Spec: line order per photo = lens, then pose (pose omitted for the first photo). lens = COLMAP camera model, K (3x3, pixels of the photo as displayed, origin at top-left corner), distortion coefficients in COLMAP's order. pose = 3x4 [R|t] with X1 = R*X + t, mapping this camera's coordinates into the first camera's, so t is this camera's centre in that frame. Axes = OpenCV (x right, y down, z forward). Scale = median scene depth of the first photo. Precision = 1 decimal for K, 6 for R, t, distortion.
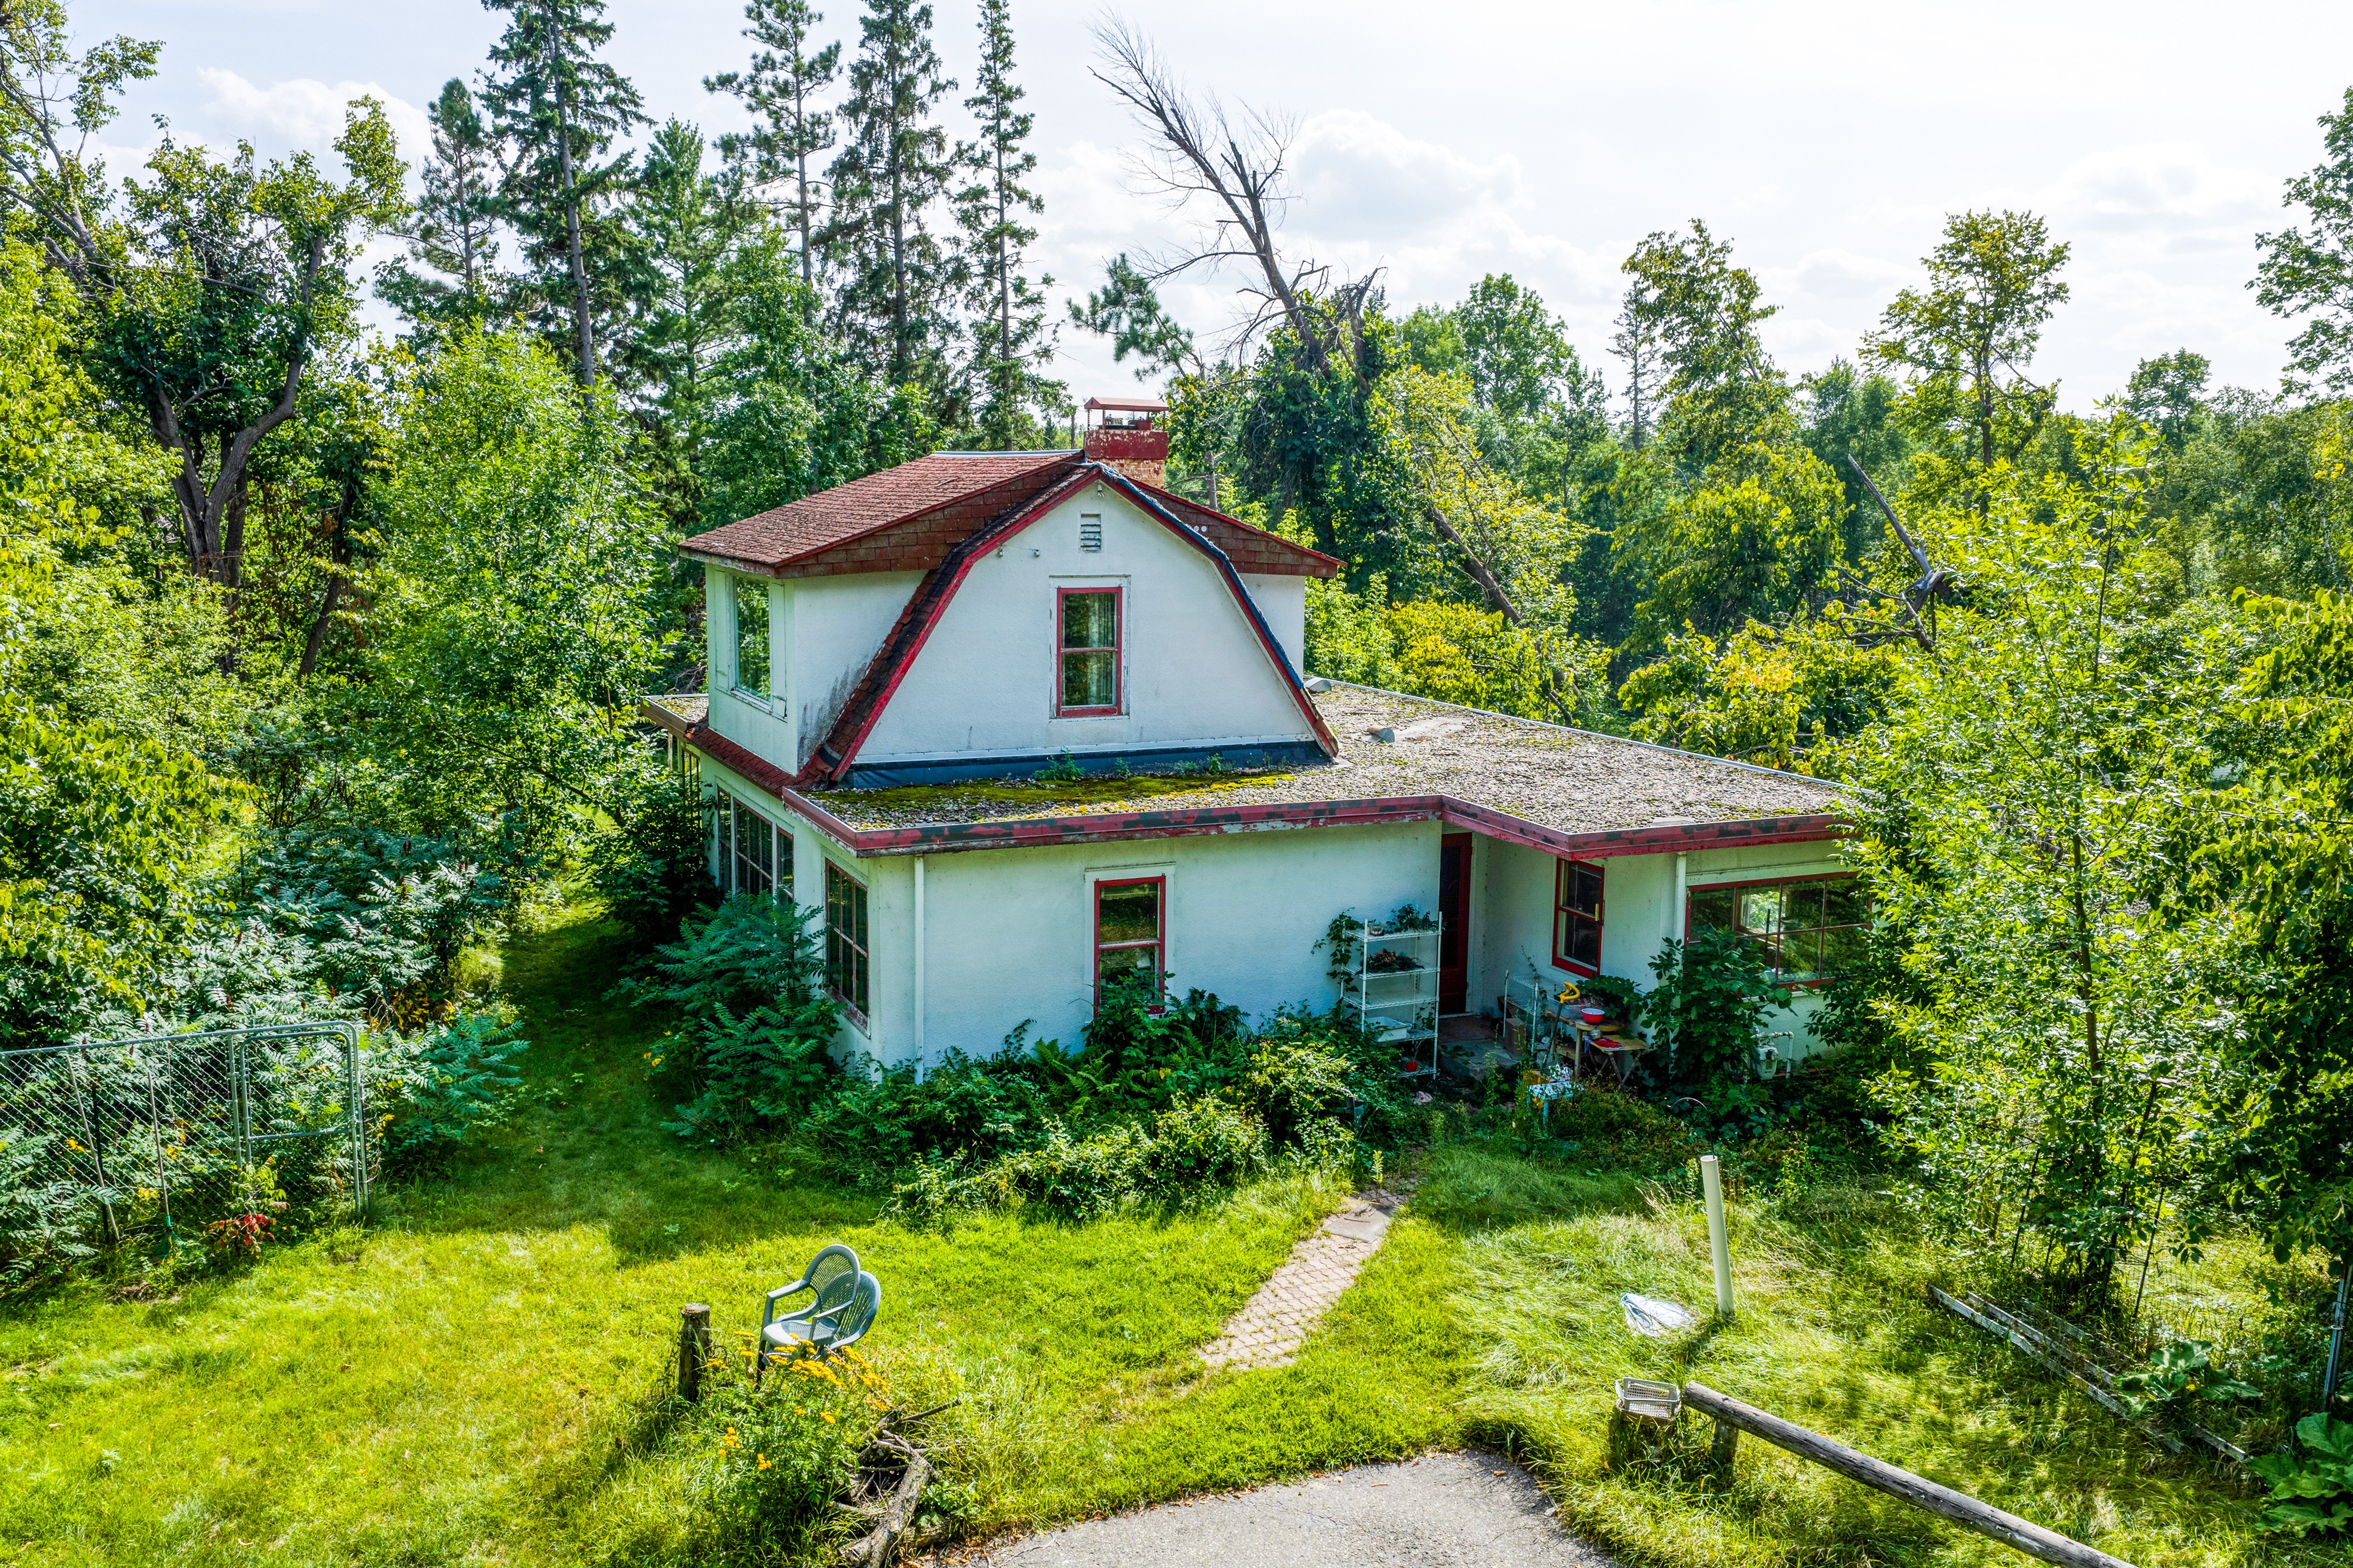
lens RADIAL K [[2025.6, 0, 1176.5], [0, 2025.6, 784.0], [0, 0, 1]] dist [0.019403, -0.101716]
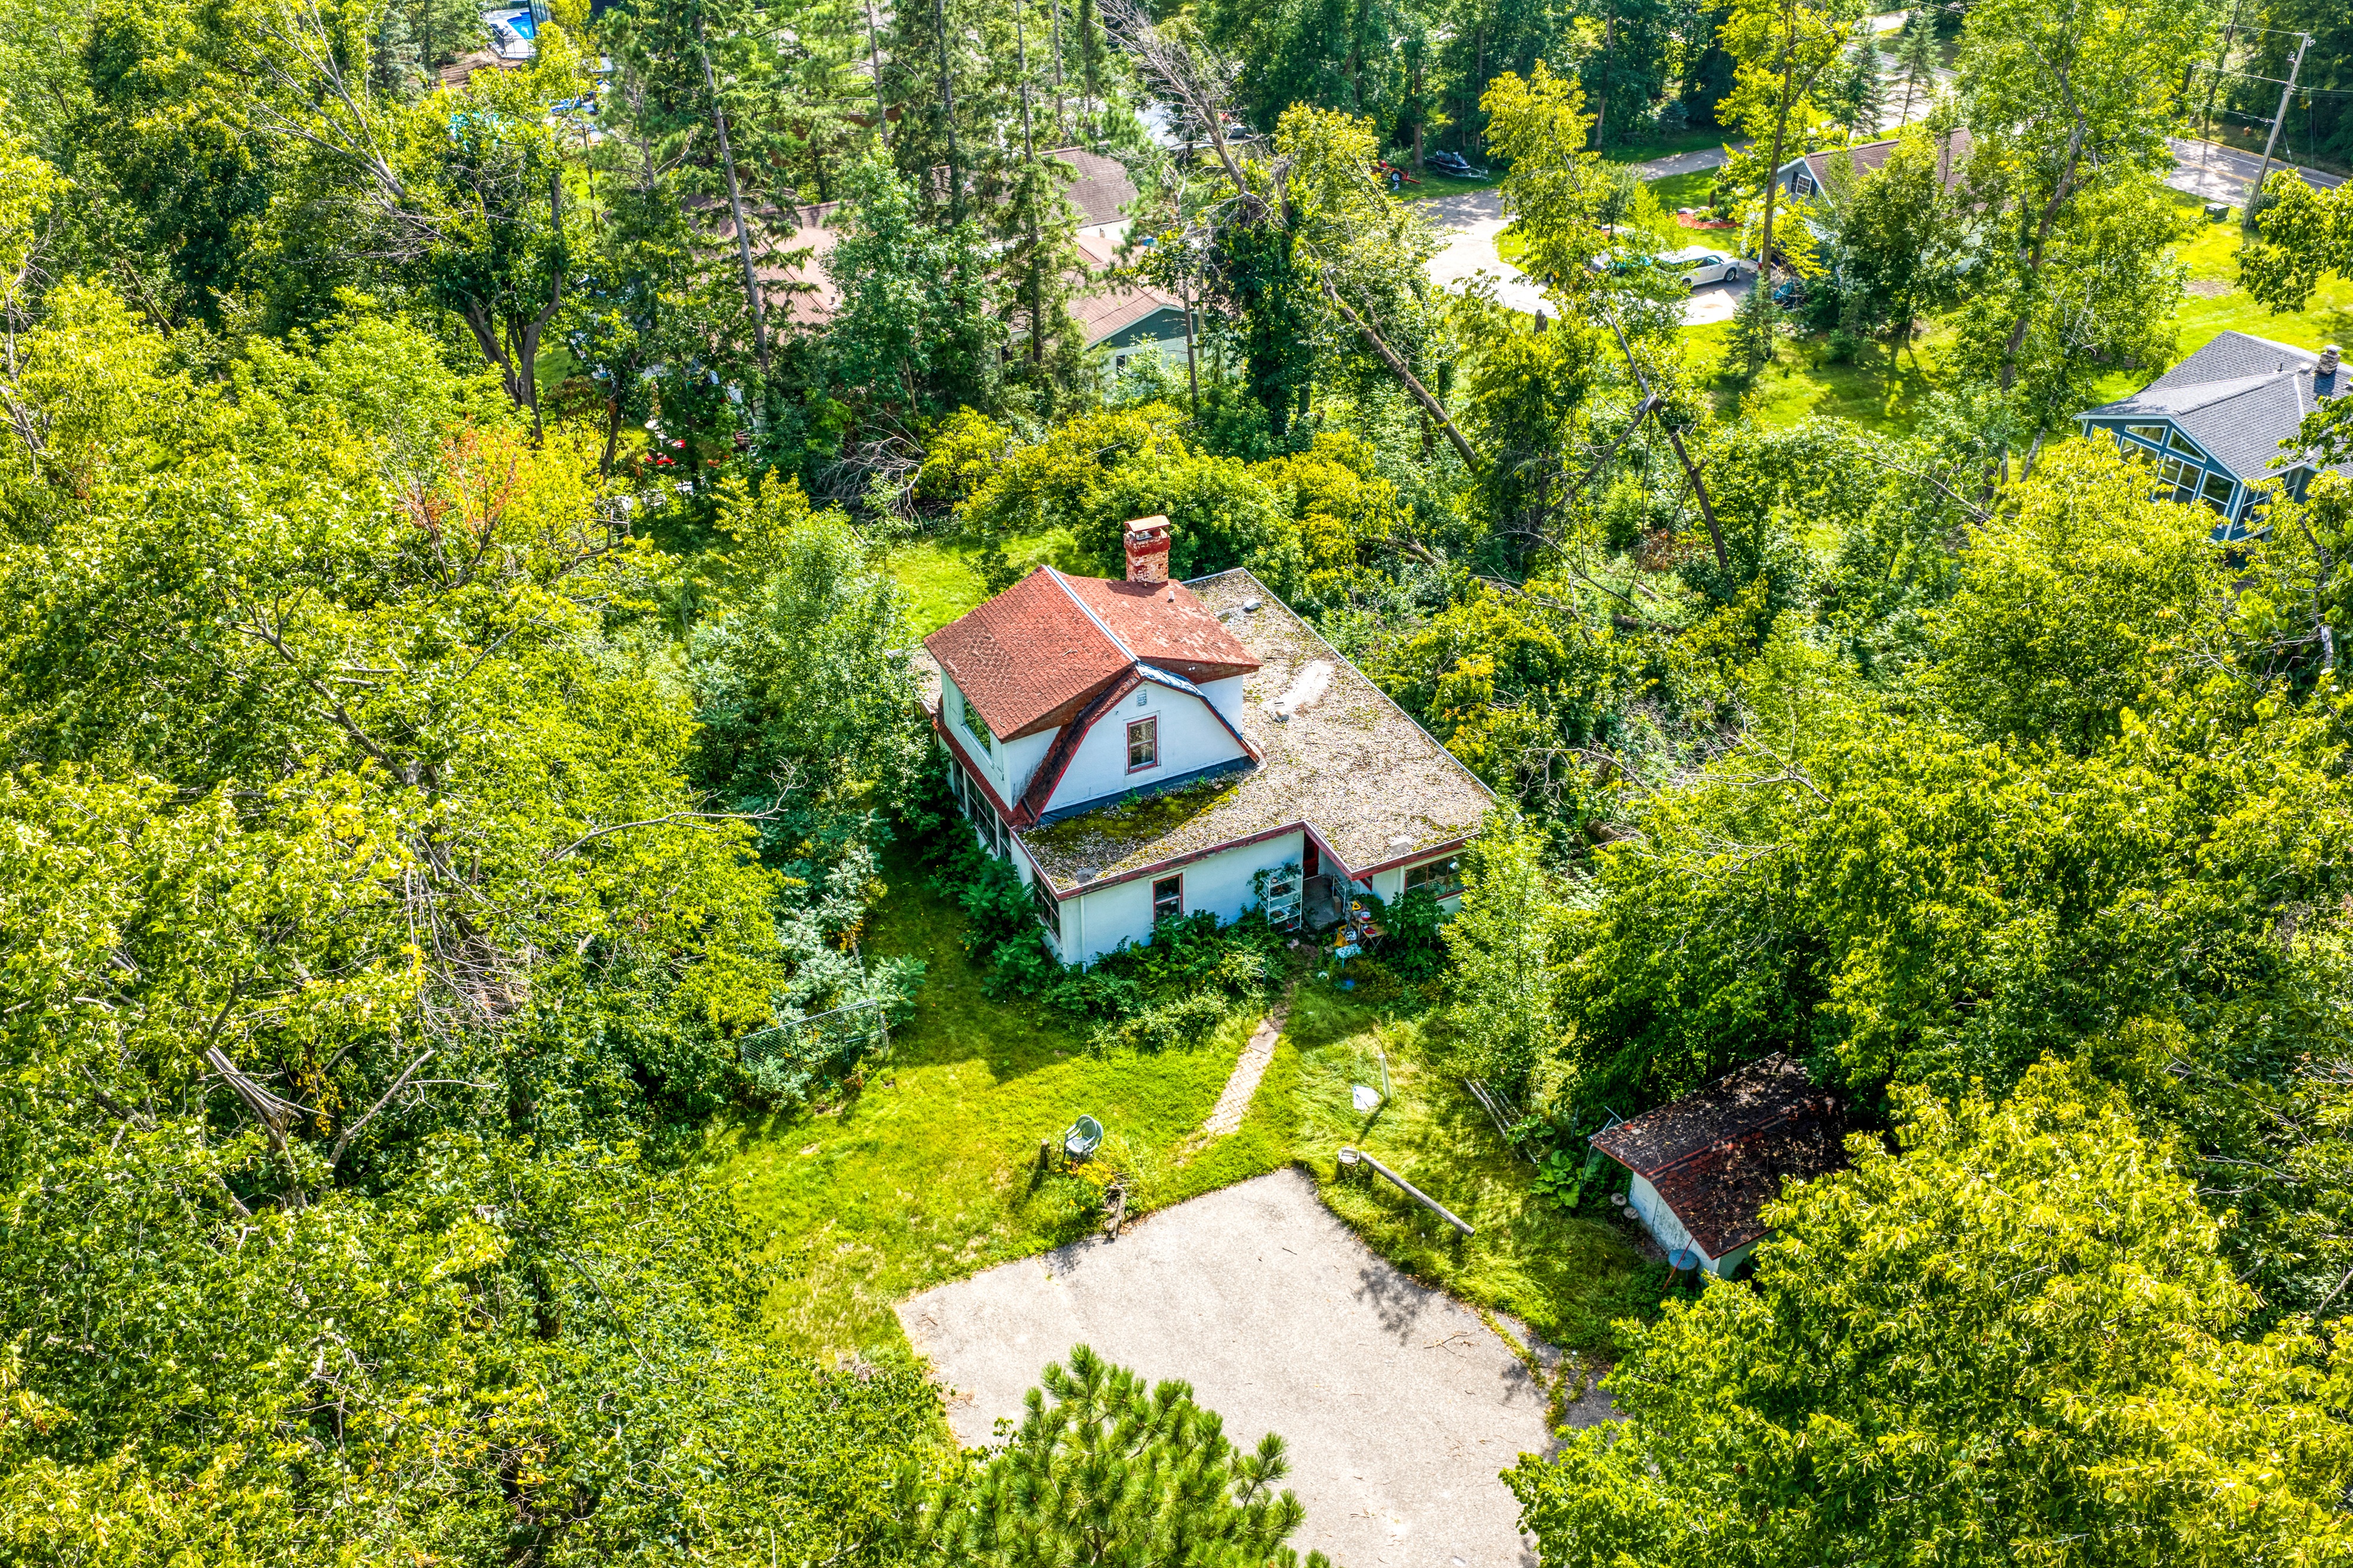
lens RADIAL K [[2025.6, 0, 1176.5], [0, 2025.6, 784.0], [0, 0, 1]] dist [0.019403, -0.101716]
pose [[0.999449, -0.030390, 0.013372, -0.047261], [0.021710, 0.902908, 0.429286, -1.221507], [-0.025120, -0.428759, 0.903070, -1.232003]]
